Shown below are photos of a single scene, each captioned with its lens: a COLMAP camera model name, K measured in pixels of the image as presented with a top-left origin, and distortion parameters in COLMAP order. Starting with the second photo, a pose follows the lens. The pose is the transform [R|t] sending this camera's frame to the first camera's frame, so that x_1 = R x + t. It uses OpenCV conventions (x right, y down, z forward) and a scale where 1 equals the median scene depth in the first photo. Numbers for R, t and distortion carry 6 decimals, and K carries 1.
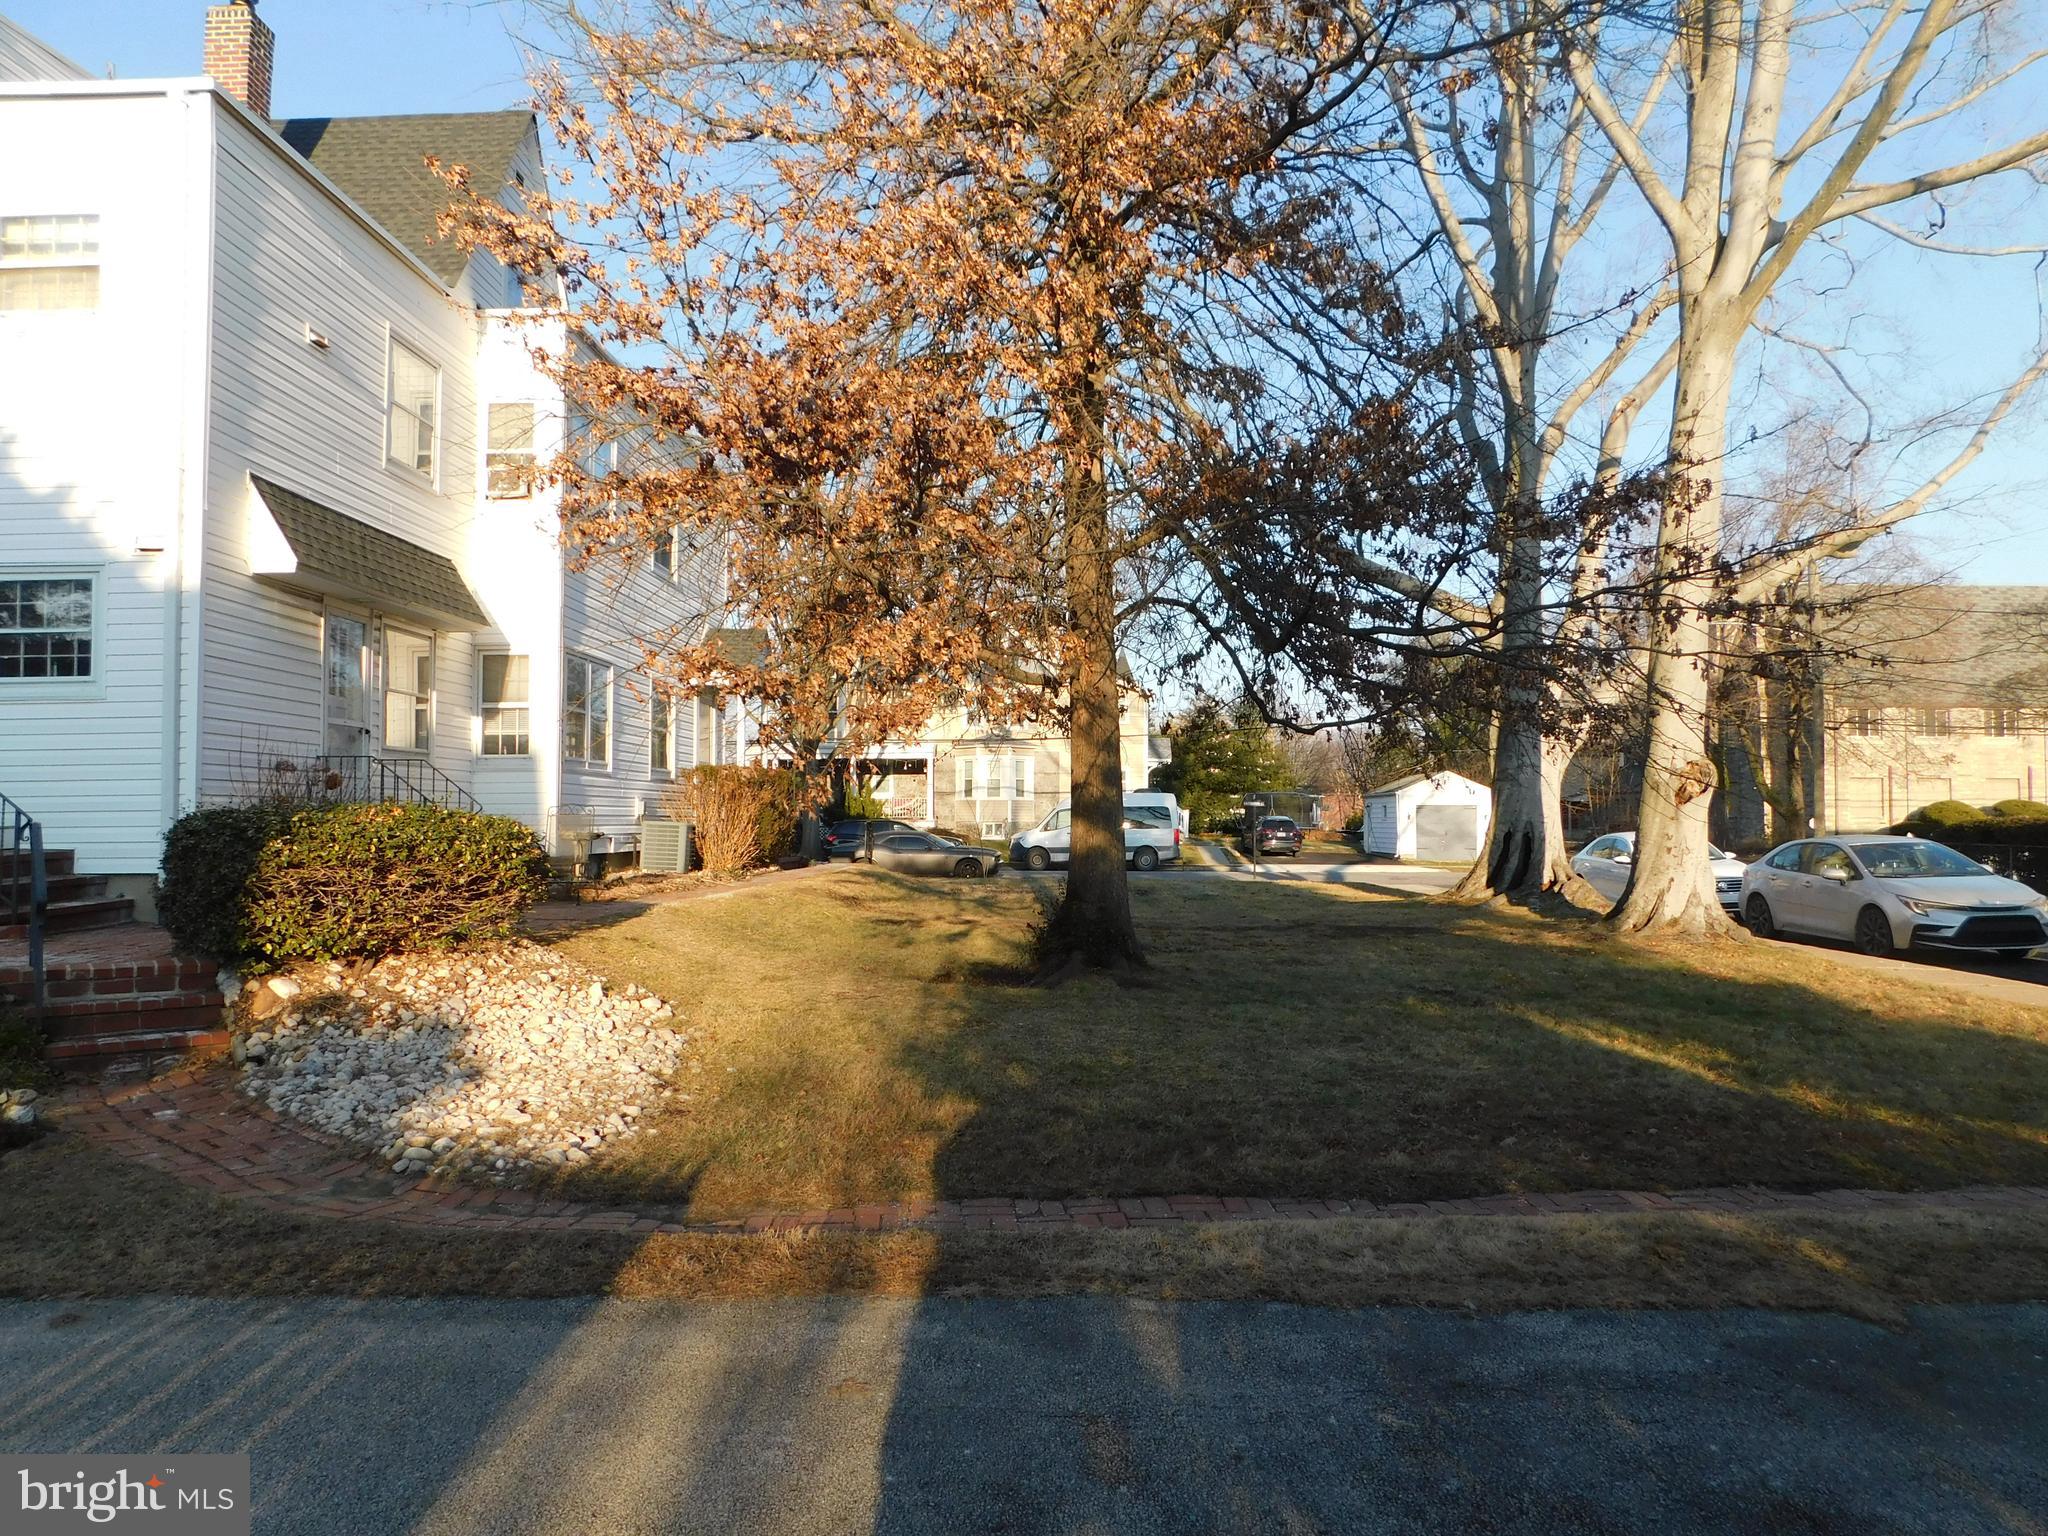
lens RADIAL K [[1358.6, 0, 1015.4], [0, 1358.6, 771.4], [0, 0, 1]] dist [-0.054346, 0.050455]
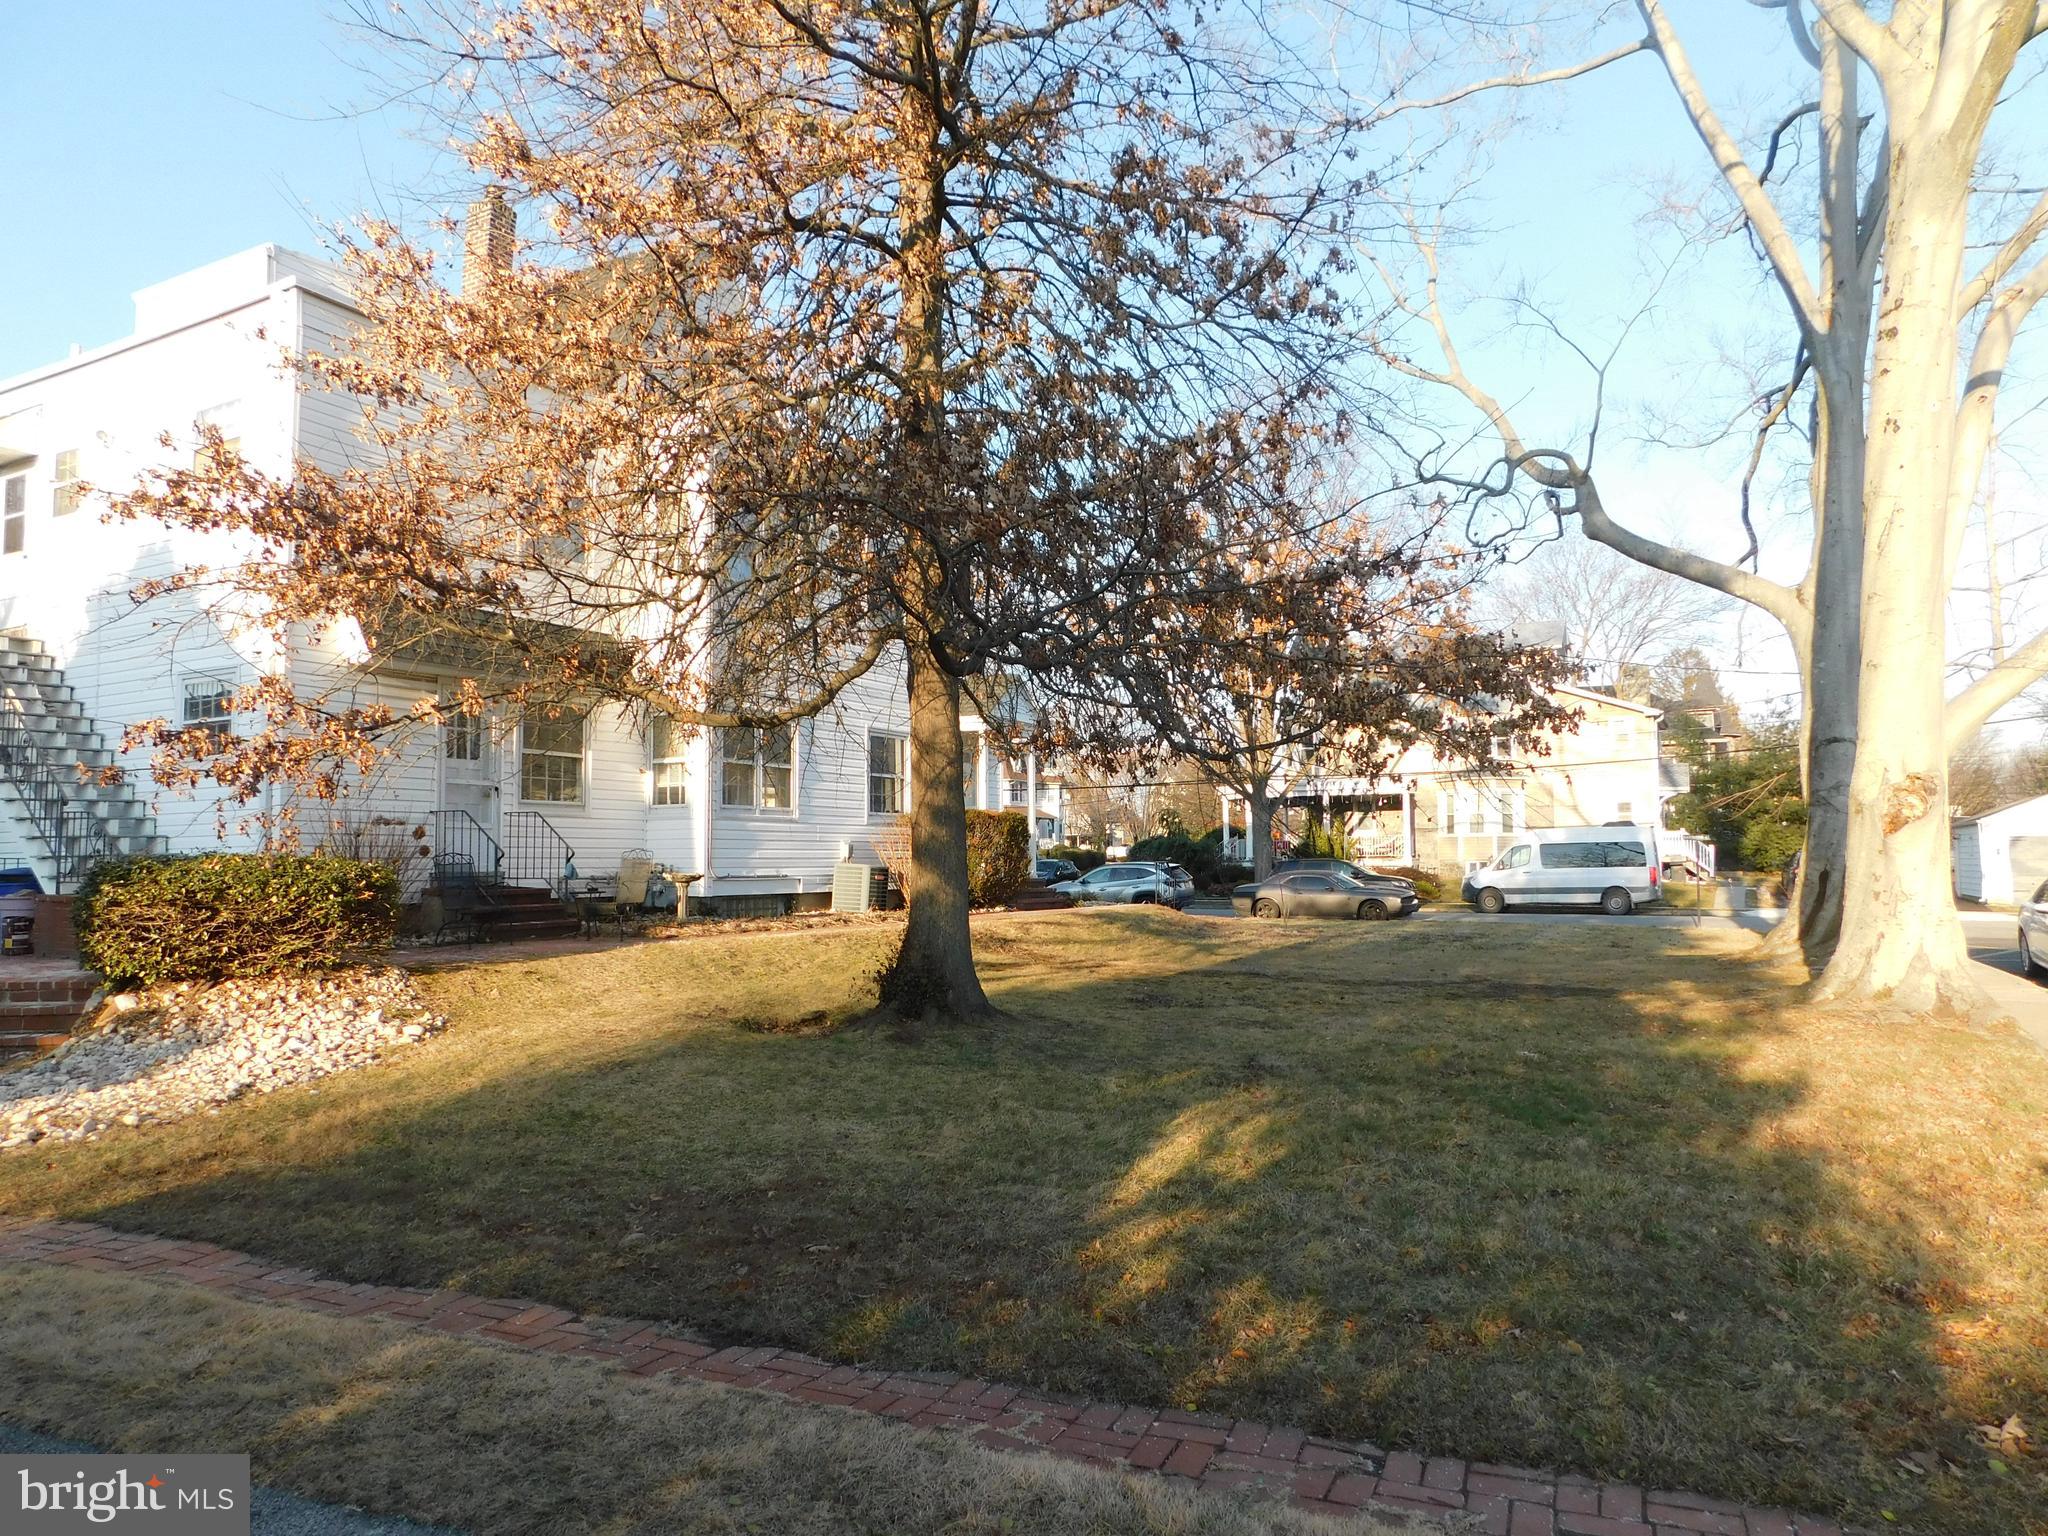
lens RADIAL K [[1358.6, 0, 1016.1], [0, 1358.6, 769.8], [0, 0, 1]] dist [-0.054346, 0.050455]
pose [[0.897798, -0.035214, -0.438997, 0.501906], [0.021985, 0.999139, -0.035183, 0.005739], [0.439858, 0.021936, 0.897799, 0.167497]]
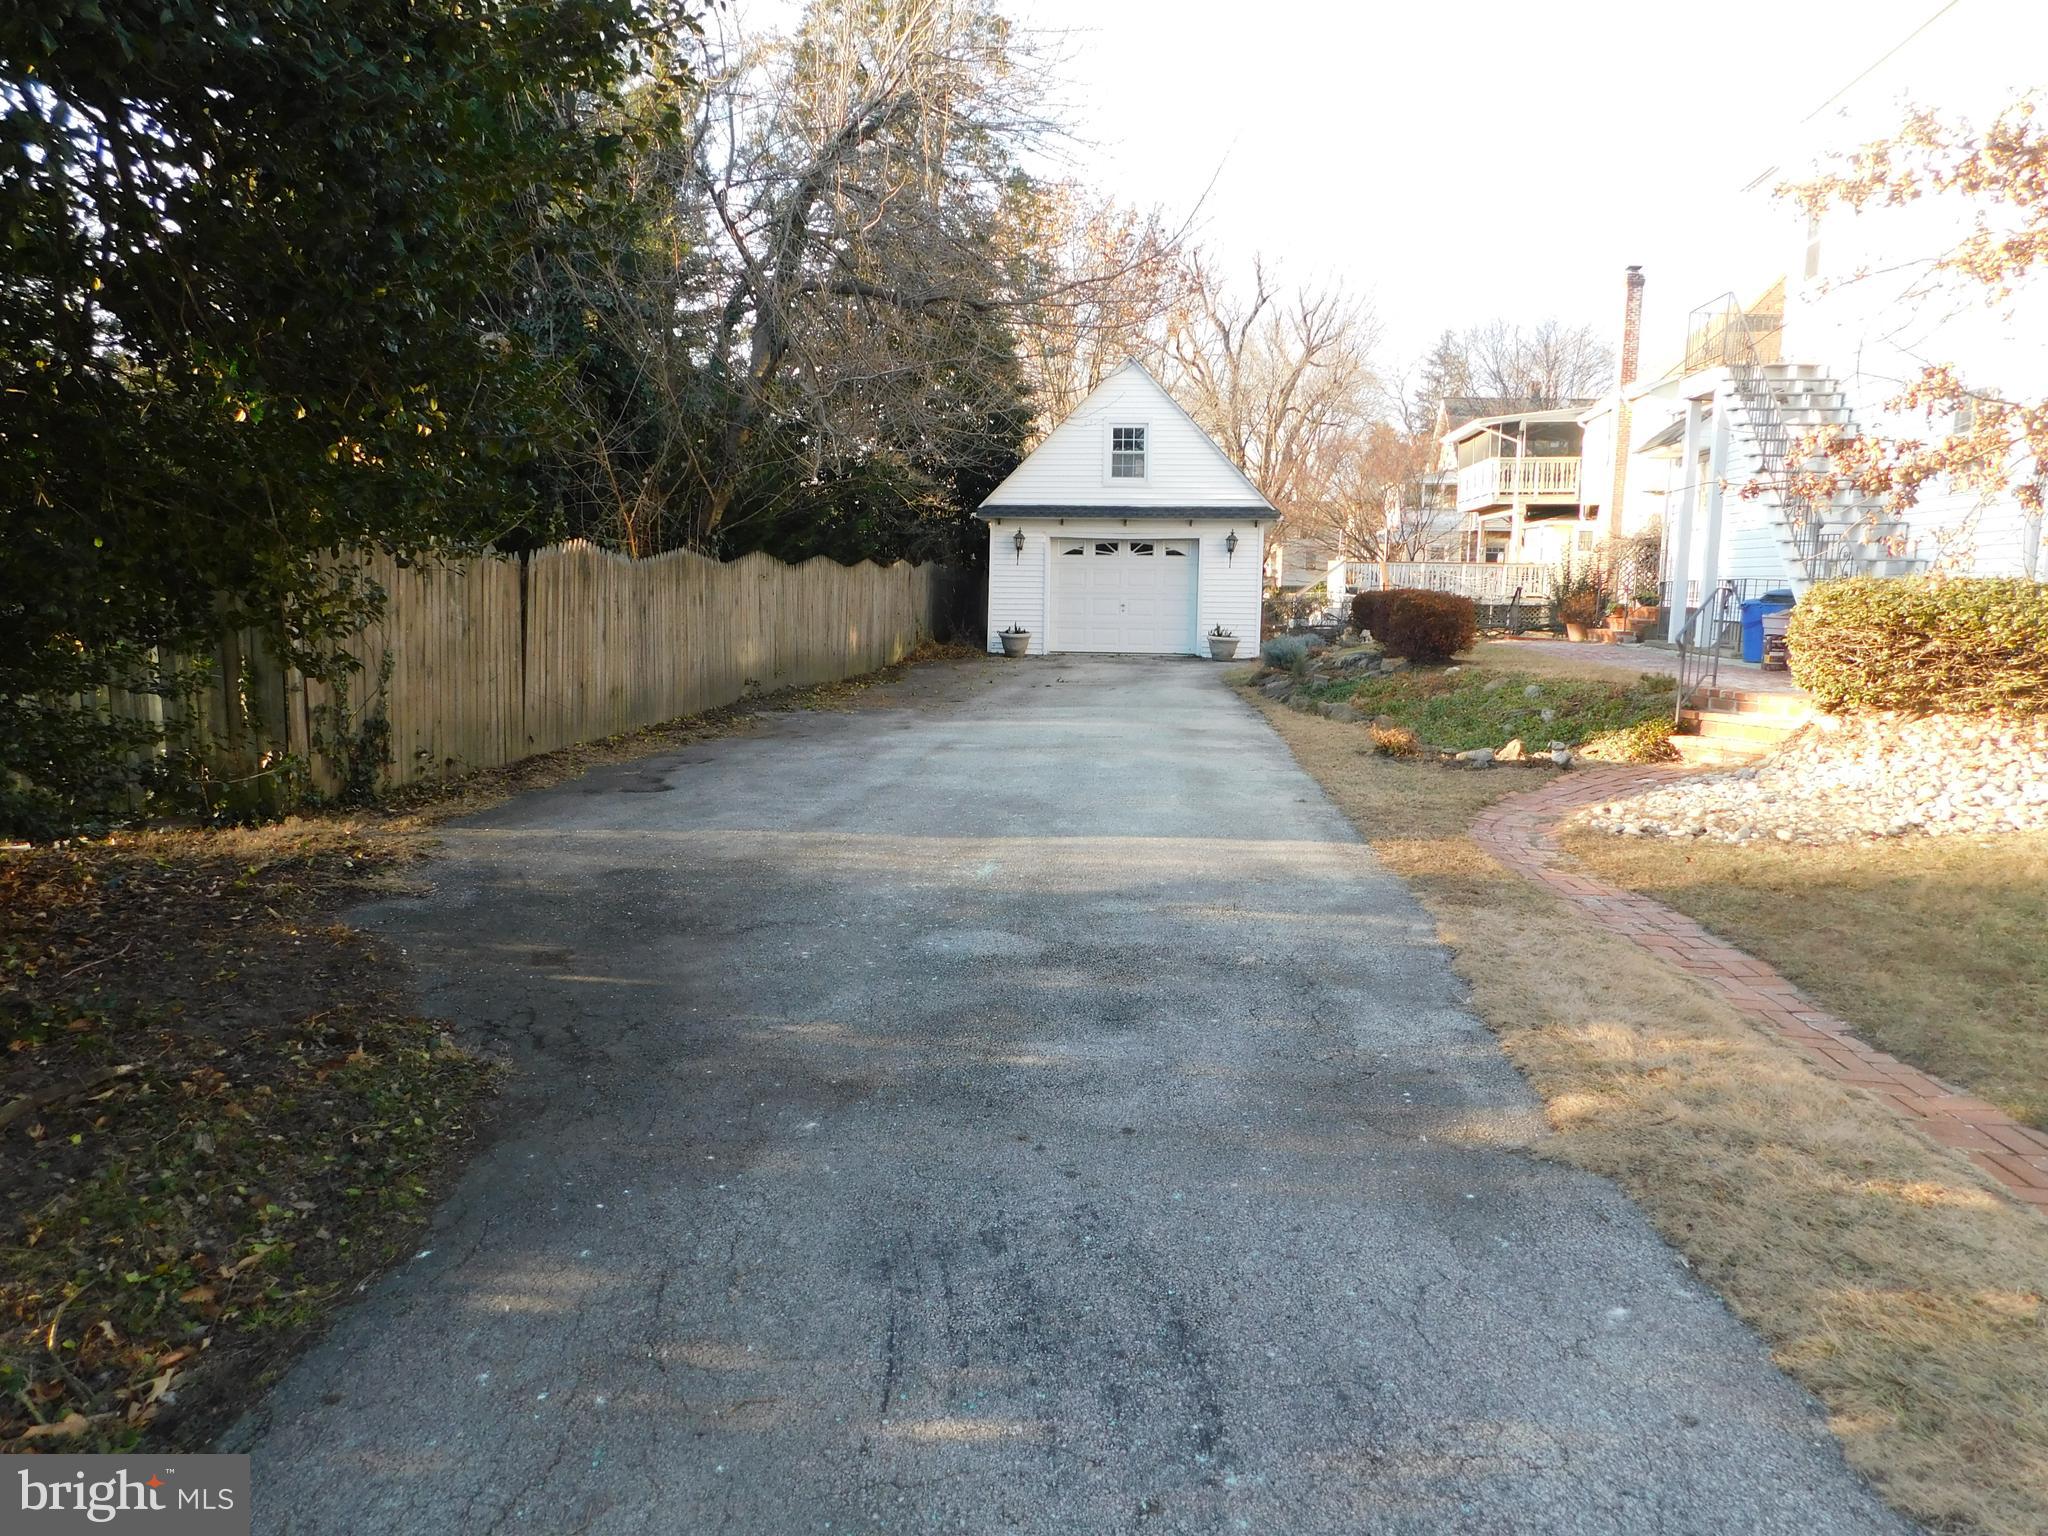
lens RADIAL K [[1358.6, 0, 1023.1], [0, 1358.6, 769.3], [0, 0, 1]] dist [-0.054346, 0.050455]
pose [[-0.077912, 0.143286, -0.986610, 0.503492], [0.010661, 0.989681, 0.142891, 0.011833], [0.996903, 0.000614, -0.078636, 0.237496]]
